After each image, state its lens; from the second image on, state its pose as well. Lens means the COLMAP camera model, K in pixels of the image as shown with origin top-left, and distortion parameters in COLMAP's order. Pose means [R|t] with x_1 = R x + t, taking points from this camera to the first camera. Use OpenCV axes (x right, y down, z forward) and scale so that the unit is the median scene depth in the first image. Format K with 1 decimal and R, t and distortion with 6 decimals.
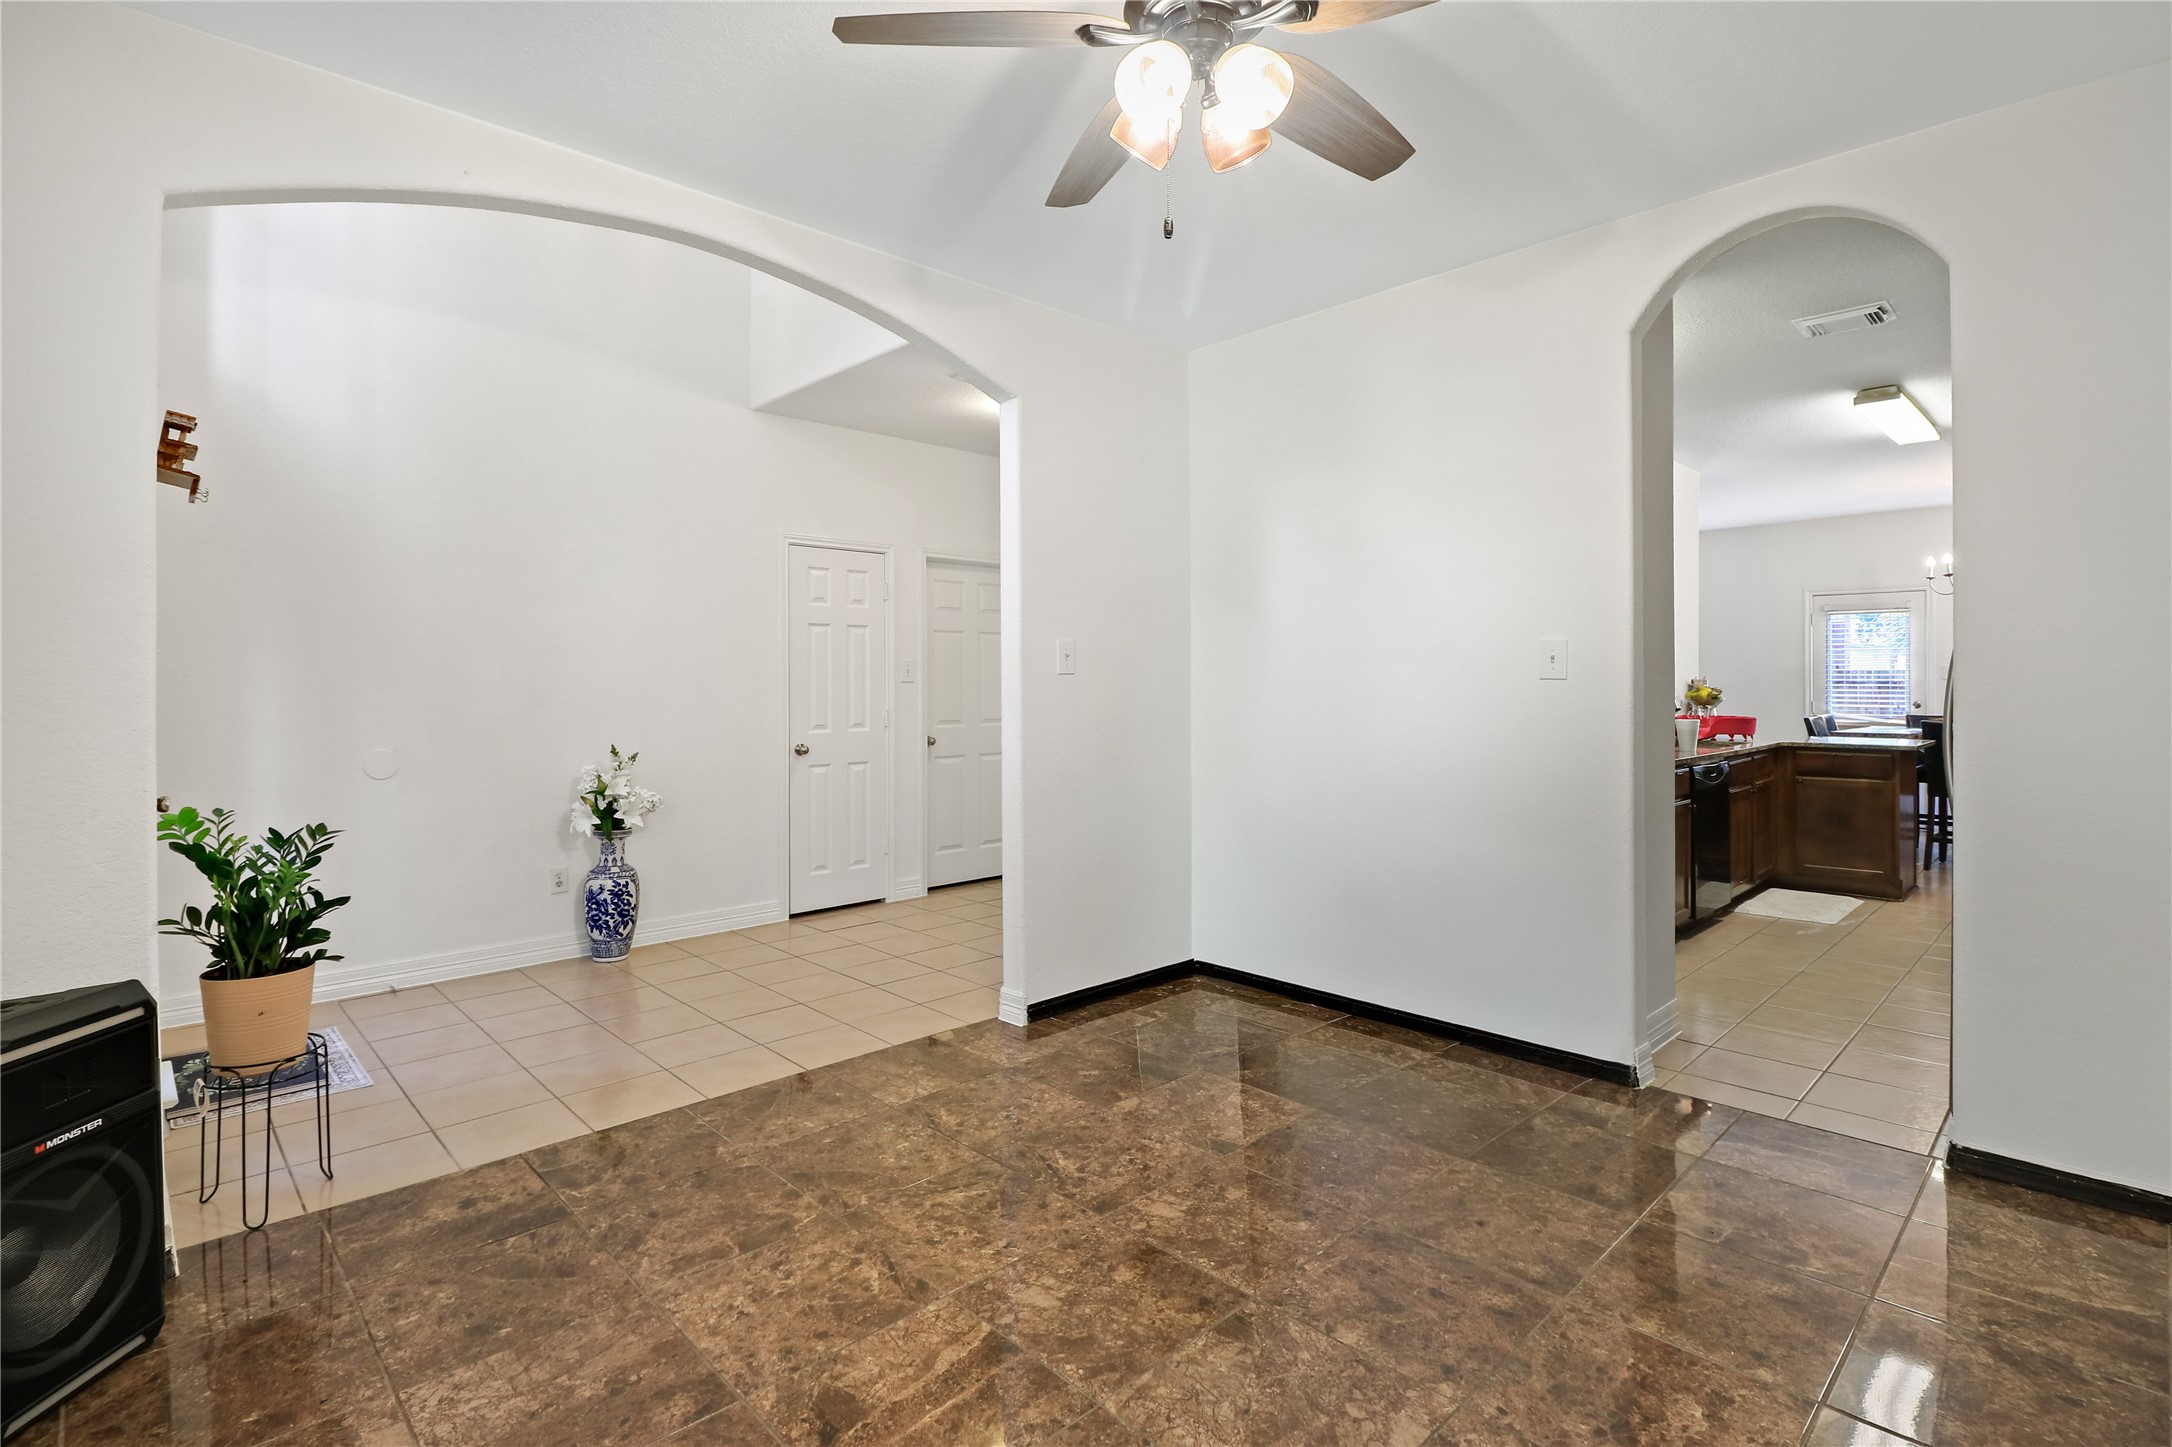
lens RADIAL K [[1026.5, 0, 1088.0], [0, 1026.5, 707.3], [0, 0, 1]] dist [-0.005725, -0.007643]
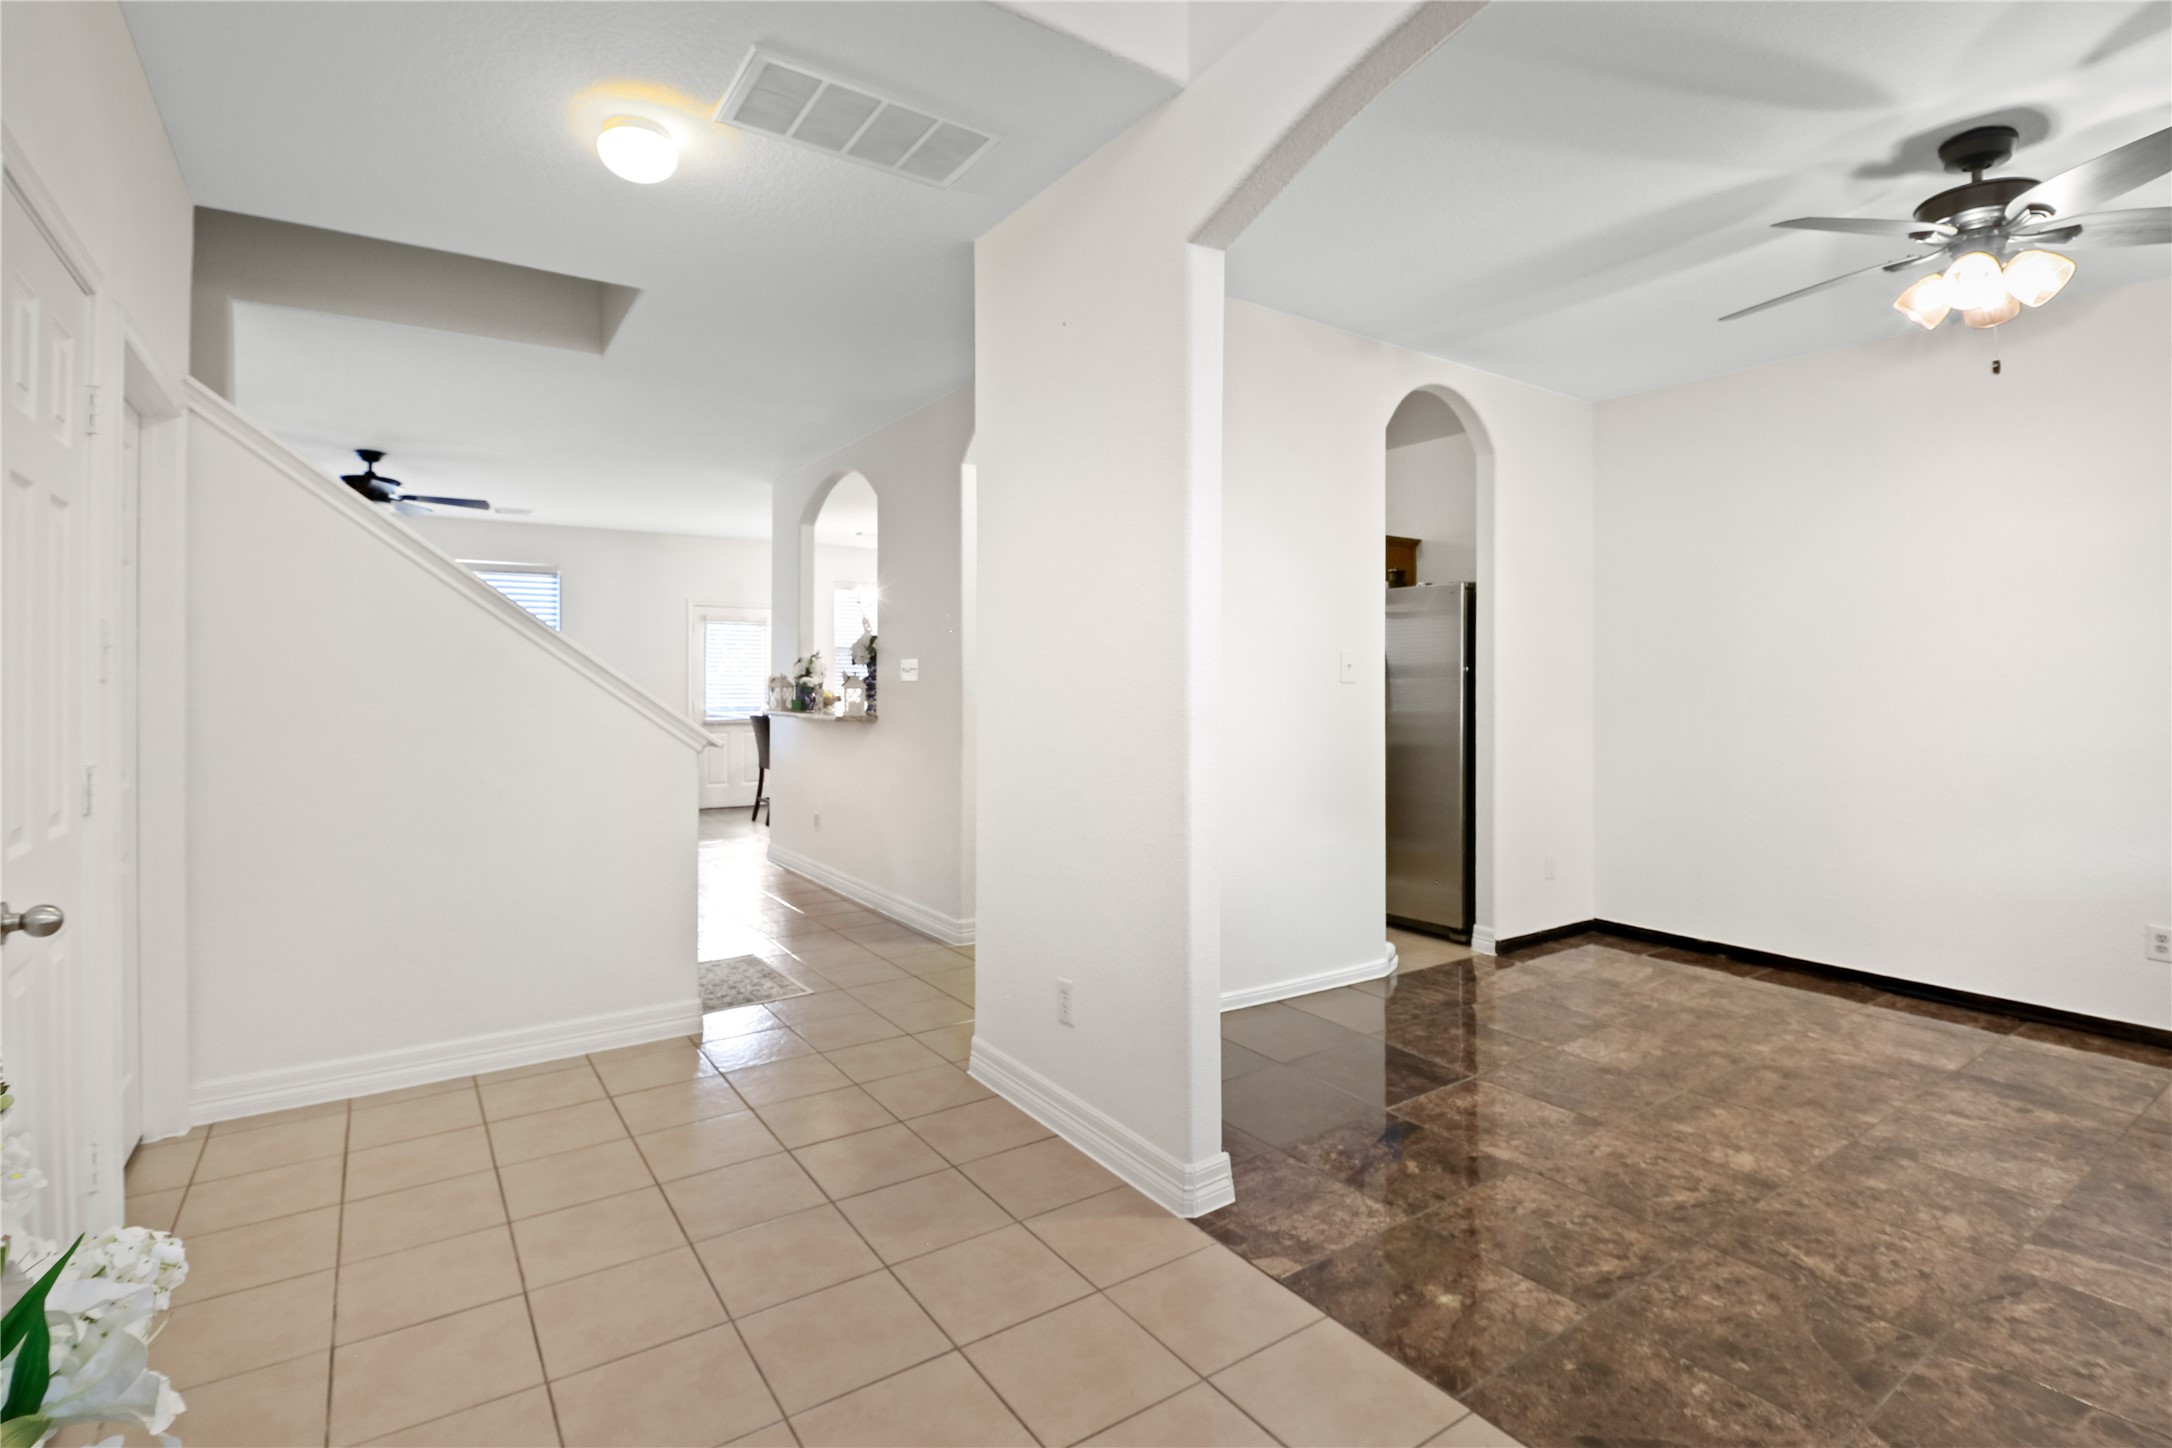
lens RADIAL K [[1026.5, 0, 1084.6], [0, 1026.5, 667.5], [0, 0, 1]] dist [-0.005725, -0.007643]
pose [[0.158542, 0.014899, 0.987240, -1.313925], [0.015364, 0.999728, -0.017555, -0.045492], [-0.987233, 0.017951, 0.158270, 1.738743]]
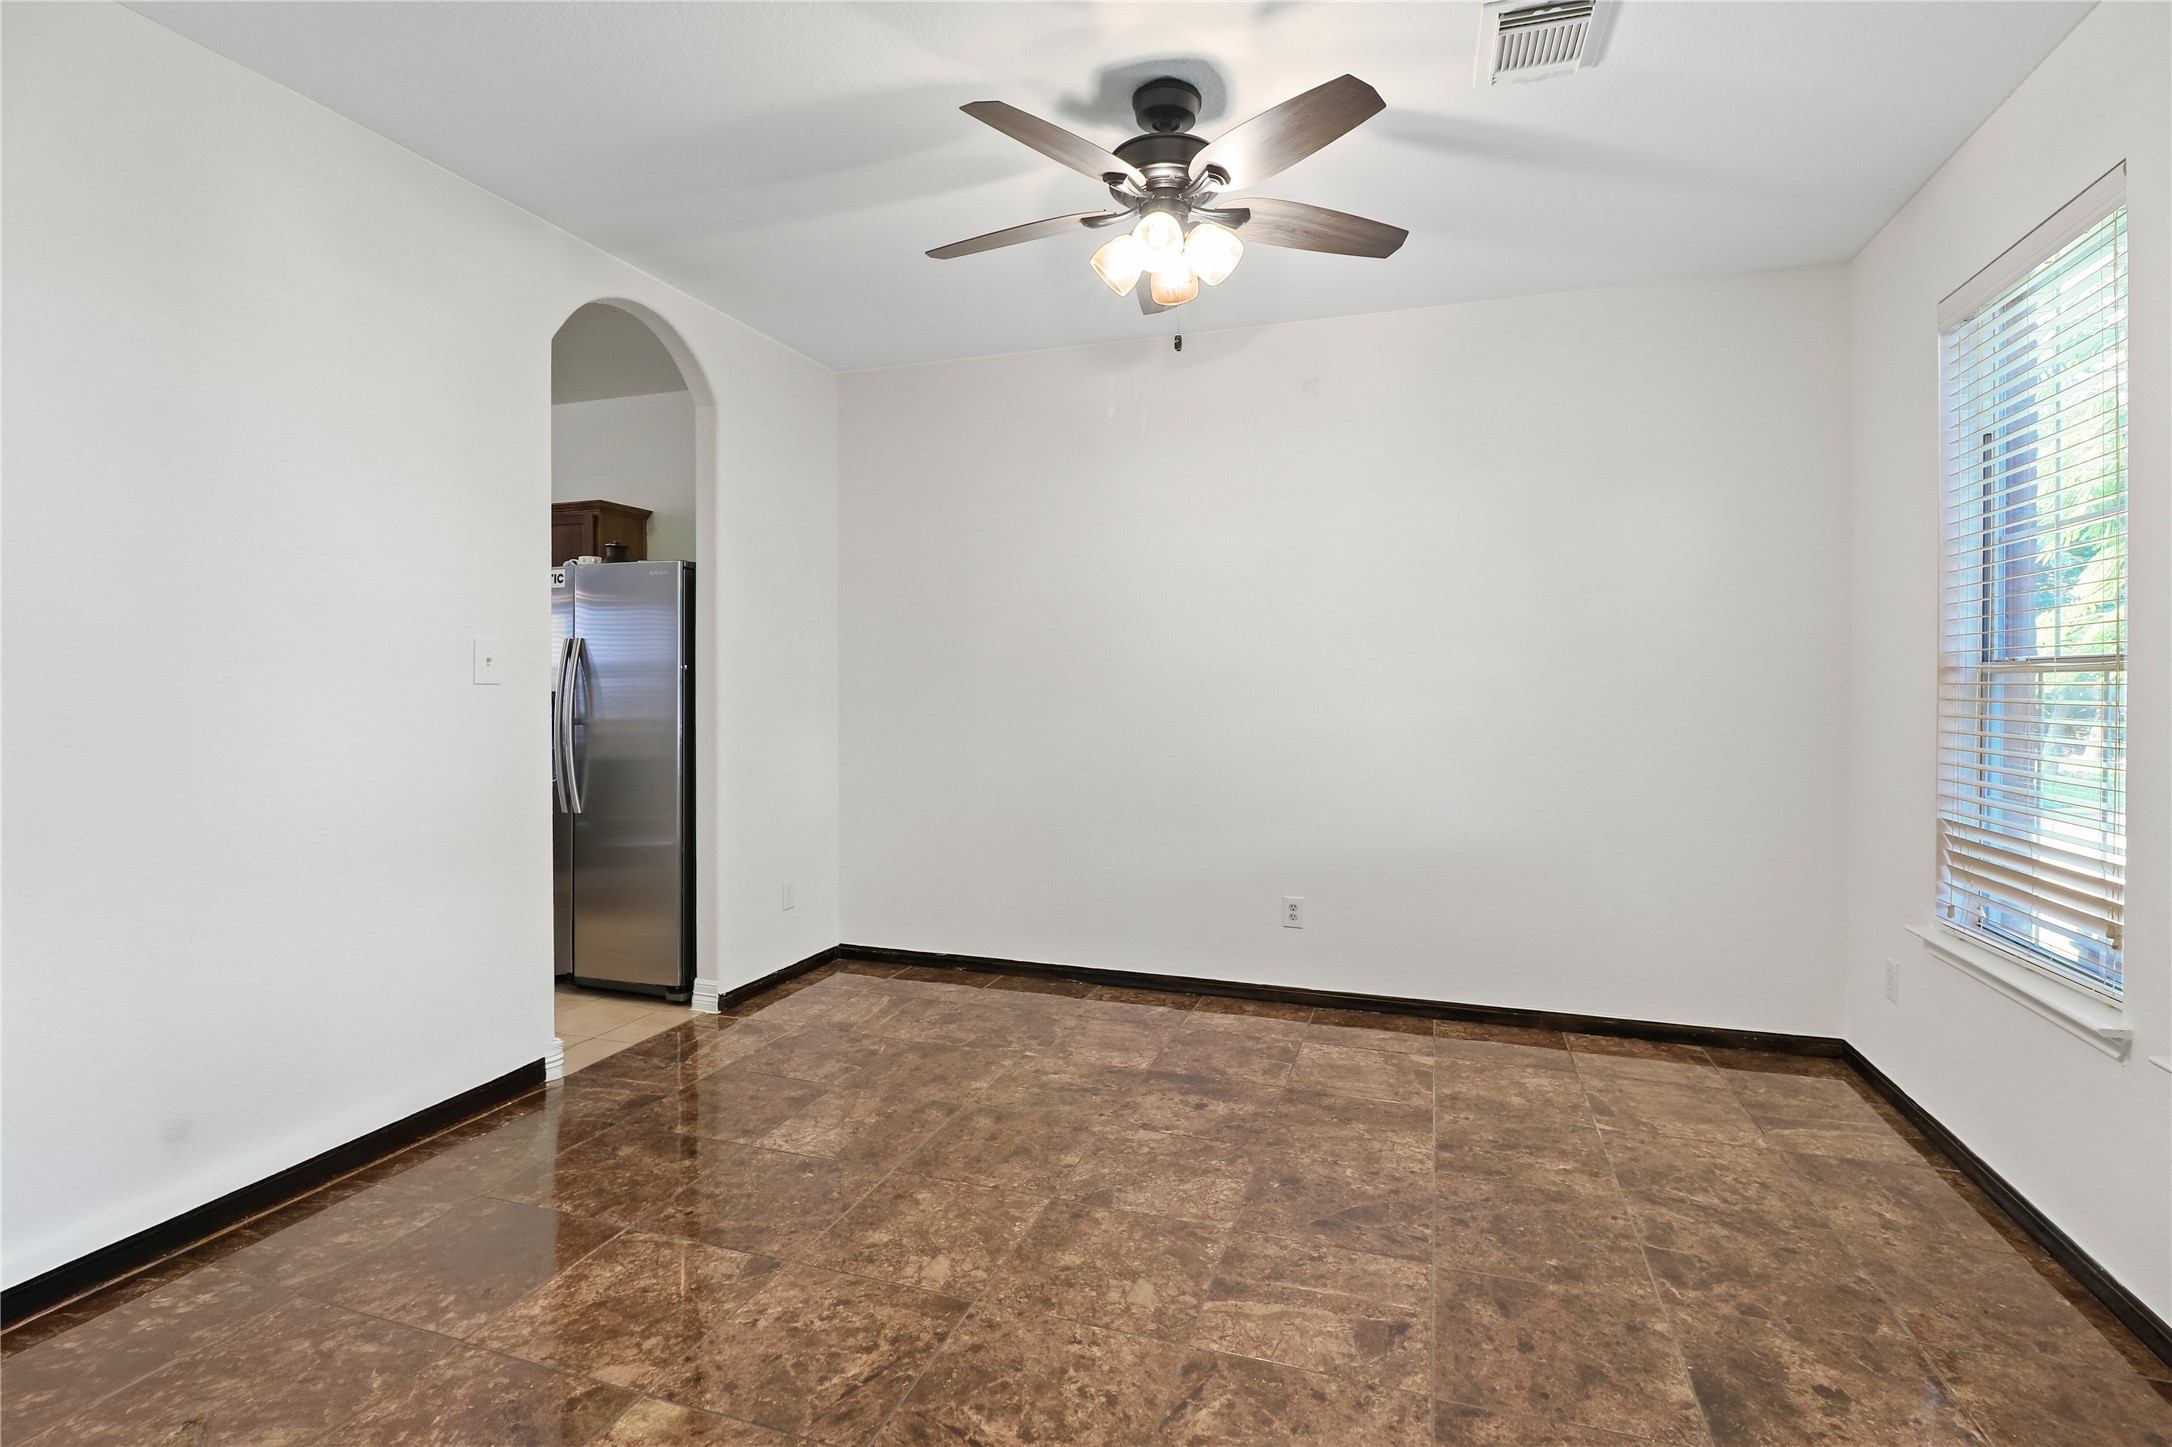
lens RADIAL K [[1026.5, 0, 1078.8], [0, 1026.5, 687.2], [0, 0, 1]] dist [-0.005725, -0.007643]
pose [[-0.455025, 0.001161, 0.890478, -0.904175], [0.022119, 0.999705, 0.010000, -0.036054], [-0.890204, 0.024247, -0.454917, 1.468933]]
